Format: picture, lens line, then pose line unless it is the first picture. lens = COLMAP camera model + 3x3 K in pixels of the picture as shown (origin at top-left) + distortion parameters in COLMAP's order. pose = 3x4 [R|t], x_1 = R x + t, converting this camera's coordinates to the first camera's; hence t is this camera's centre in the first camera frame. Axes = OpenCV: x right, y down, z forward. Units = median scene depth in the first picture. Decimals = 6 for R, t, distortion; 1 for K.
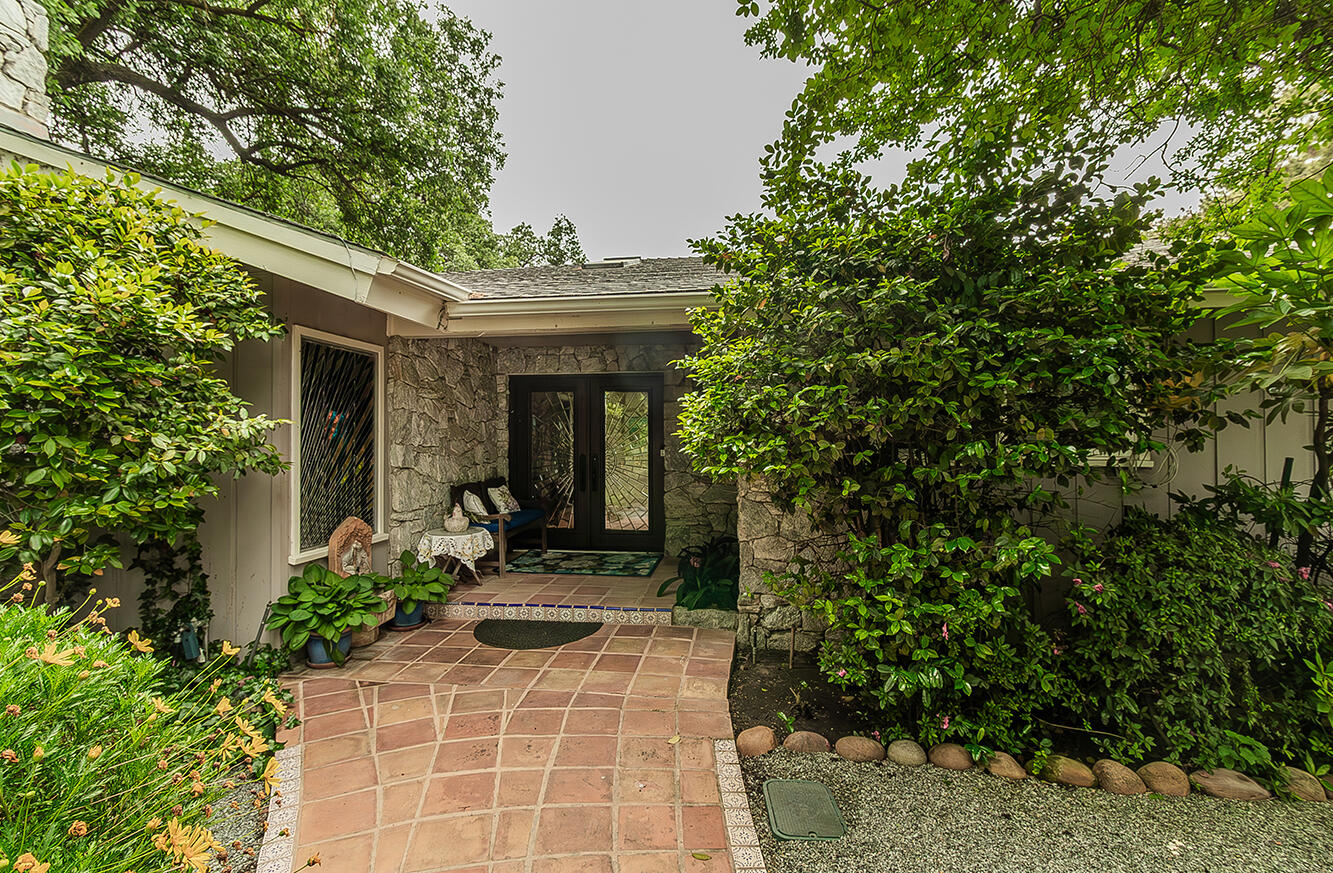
lens RADIAL K [[611.2, 0, 668.2], [0, 611.2, 431.8], [0, 0, 1]] dist [0.006906, 0.000720]
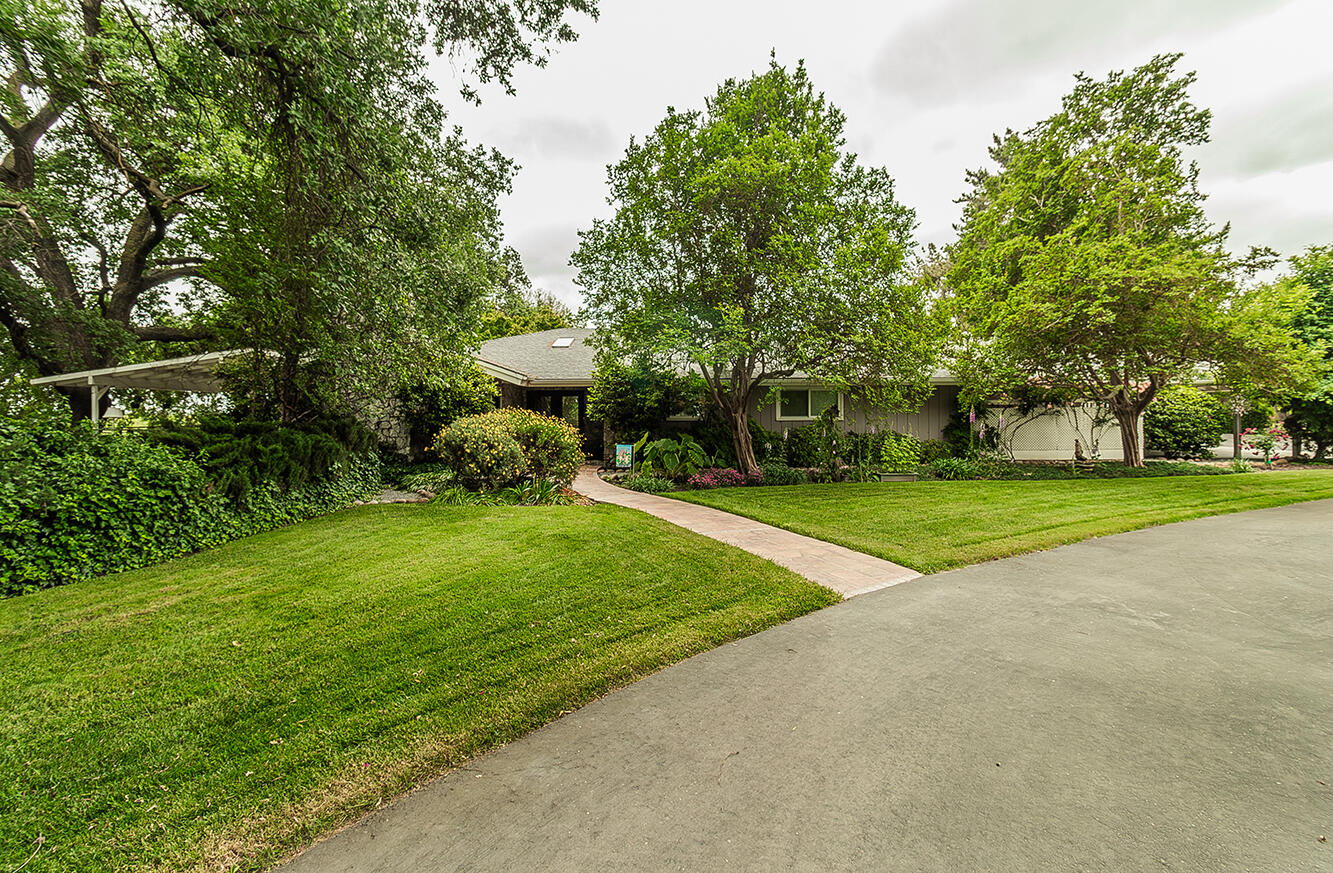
lens RADIAL K [[611.2, 0, 664.8], [0, 611.2, 407.9], [0, 0, 1]] dist [0.006906, 0.000720]
pose [[0.992866, 0.001096, 0.119231, 0.034572], [-0.001738, 0.999985, 0.005277, -0.036388], [-0.119223, -0.005447, 0.992853, -2.307038]]
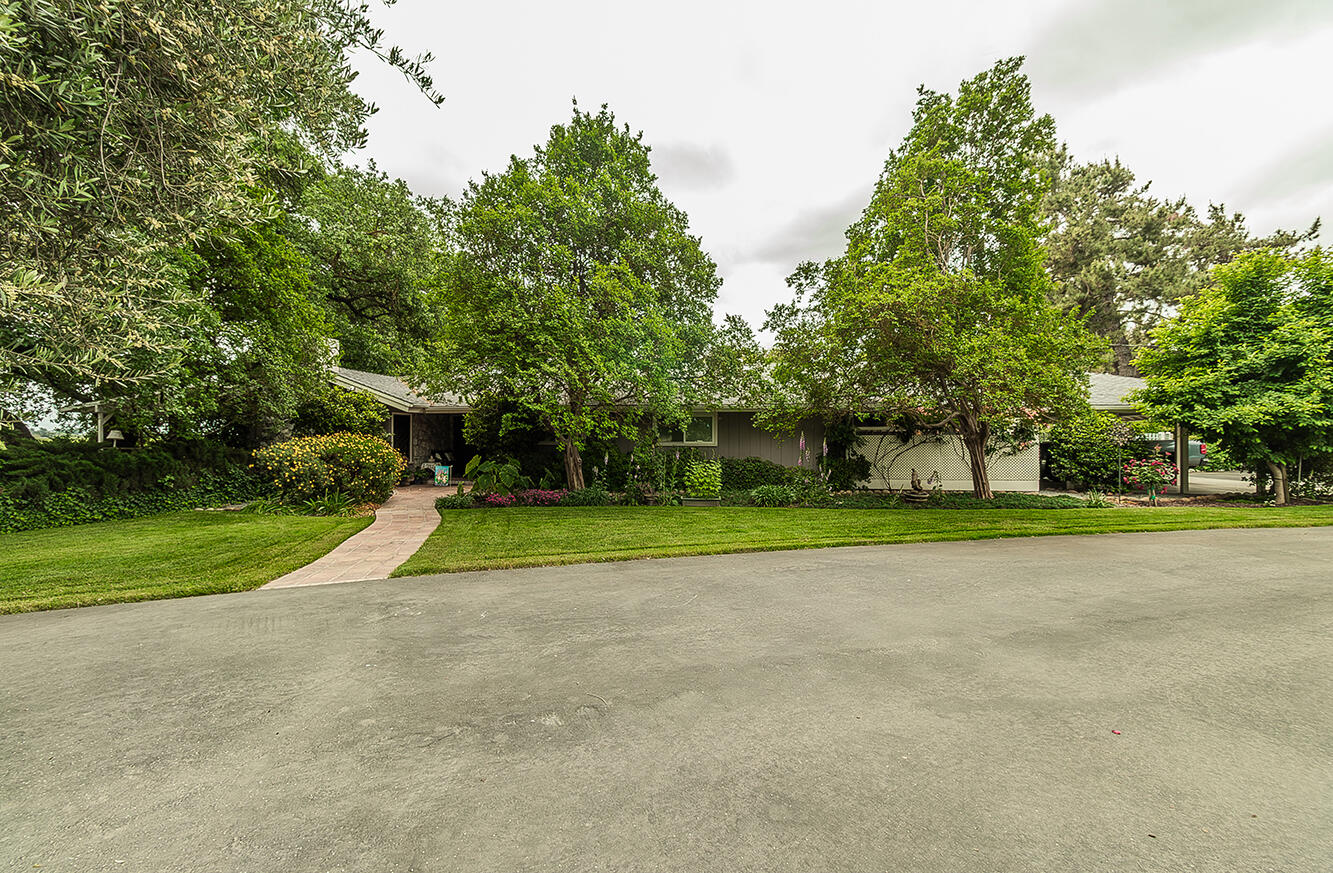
lens RADIAL K [[611.2, 0, 661.8], [0, 611.2, 437.3], [0, 0, 1]] dist [0.006906, 0.000720]
pose [[0.997661, 0.007664, -0.067922, 1.248371], [-0.006770, 0.999887, 0.013391, -0.046406], [0.068017, -0.012900, 0.997601, -2.504392]]
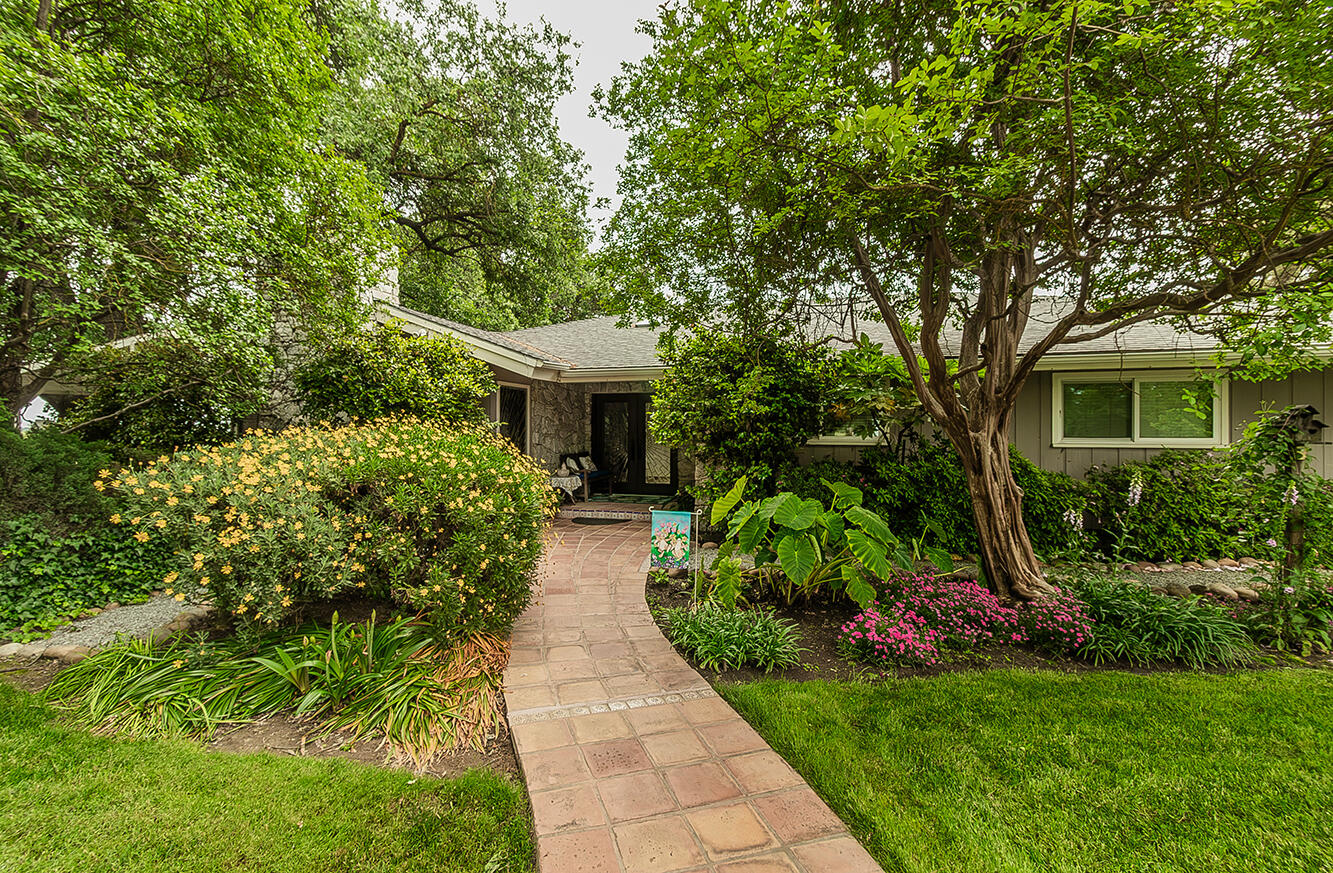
lens RADIAL K [[611.2, 0, 659.3], [0, 611.2, 430.3], [0, 0, 1]] dist [0.006906, 0.000720]
pose [[0.985774, 0.004511, -0.168016, 0.287319], [-0.002434, 0.999918, 0.012562, -0.012668], [0.168059, -0.011974, 0.985704, -0.883016]]
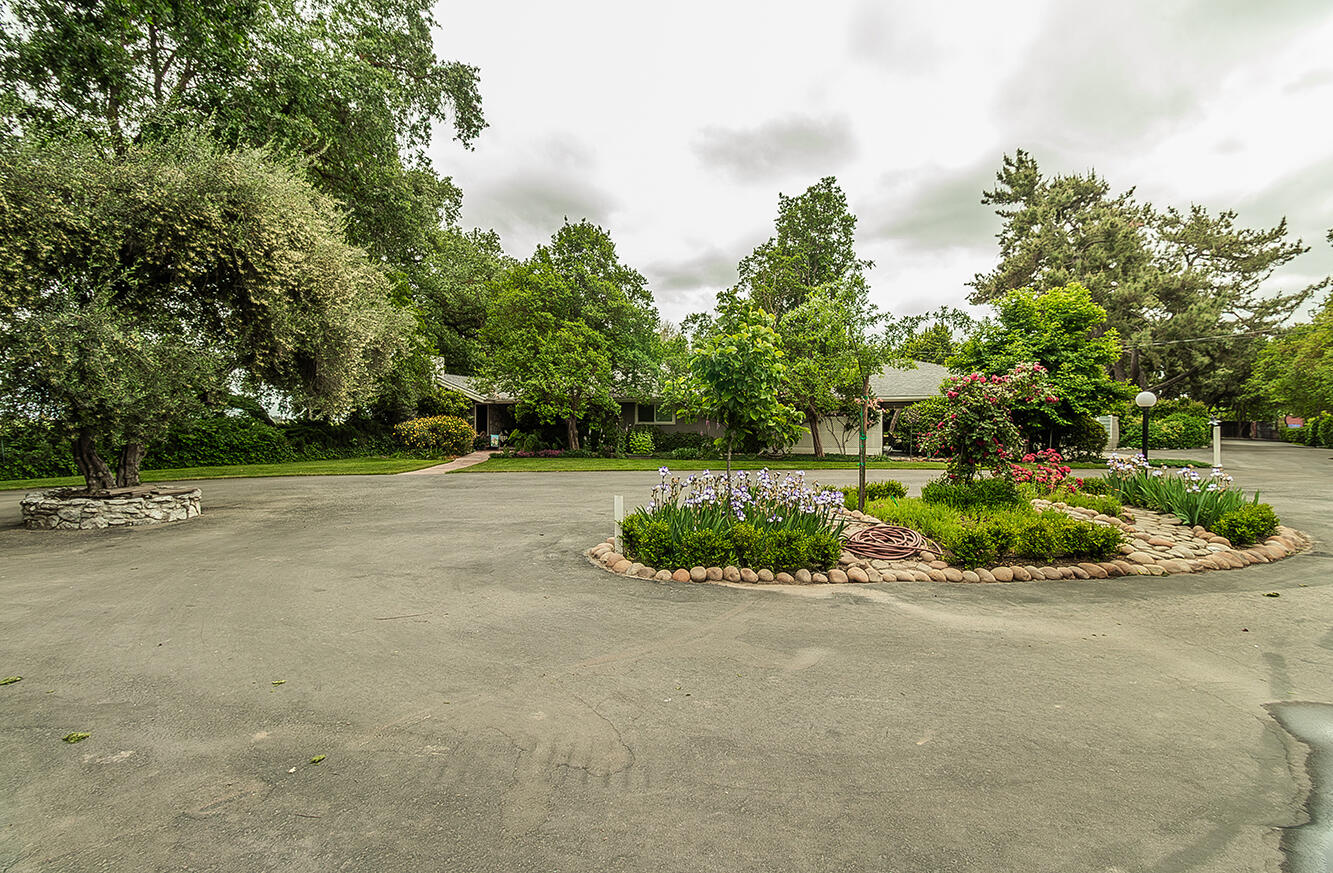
lens RADIAL K [[611.2, 0, 663.7], [0, 611.2, 433.9], [0, 0, 1]] dist [0.006906, 0.000720]
pose [[0.969593, 0.012958, -0.244379, 2.402541], [-0.004640, 0.999391, 0.034582, -0.050238], [0.244679, -0.032397, 0.969063, -3.965415]]
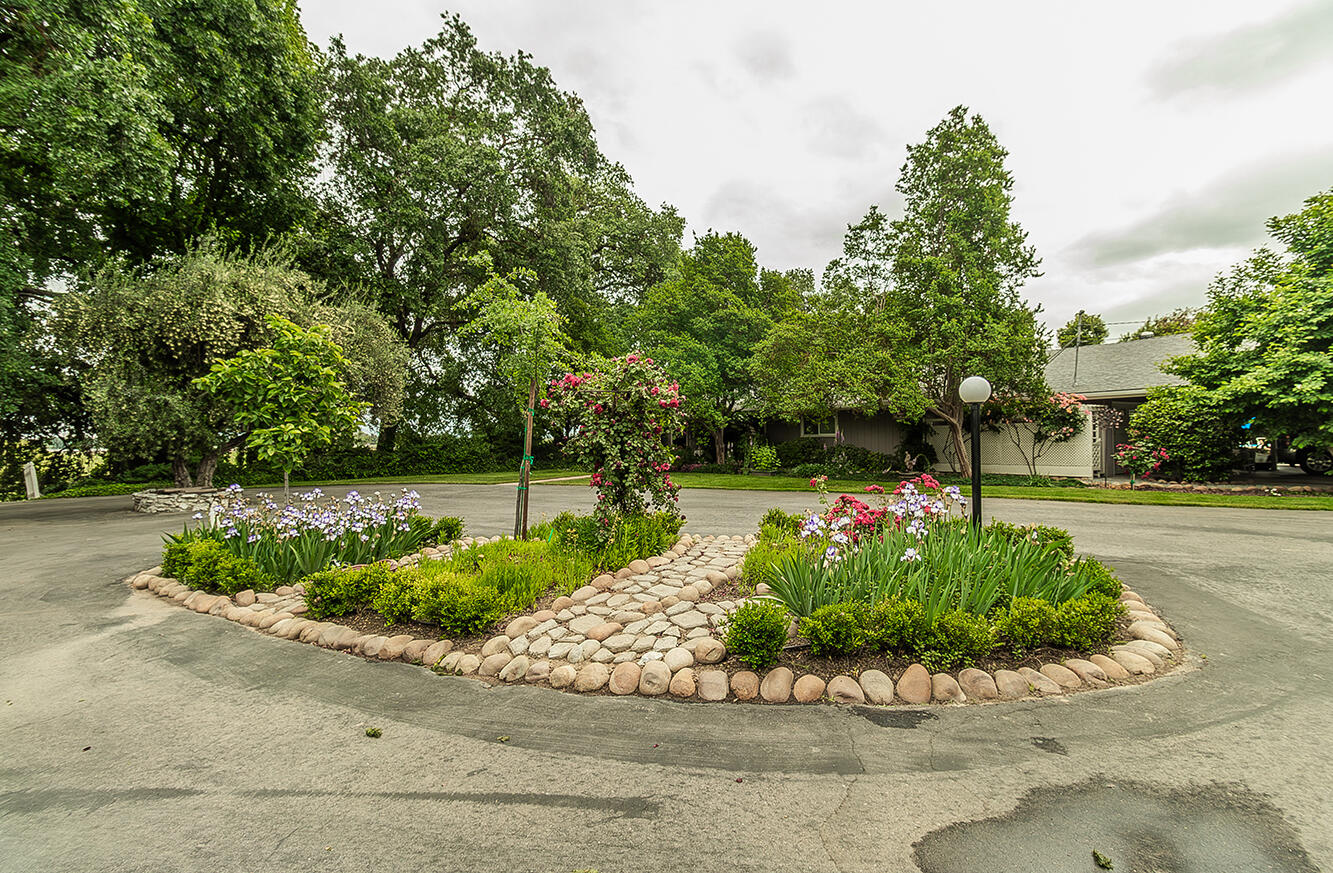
lens RADIAL K [[611.2, 0, 661.1], [0, 611.2, 434.6], [0, 0, 1]] dist [0.006906, 0.000720]
pose [[0.642327, -0.008069, -0.766388, 3.756265], [0.023945, 0.999668, 0.009543, -0.042750], [0.766056, -0.024481, 0.642307, -2.919508]]
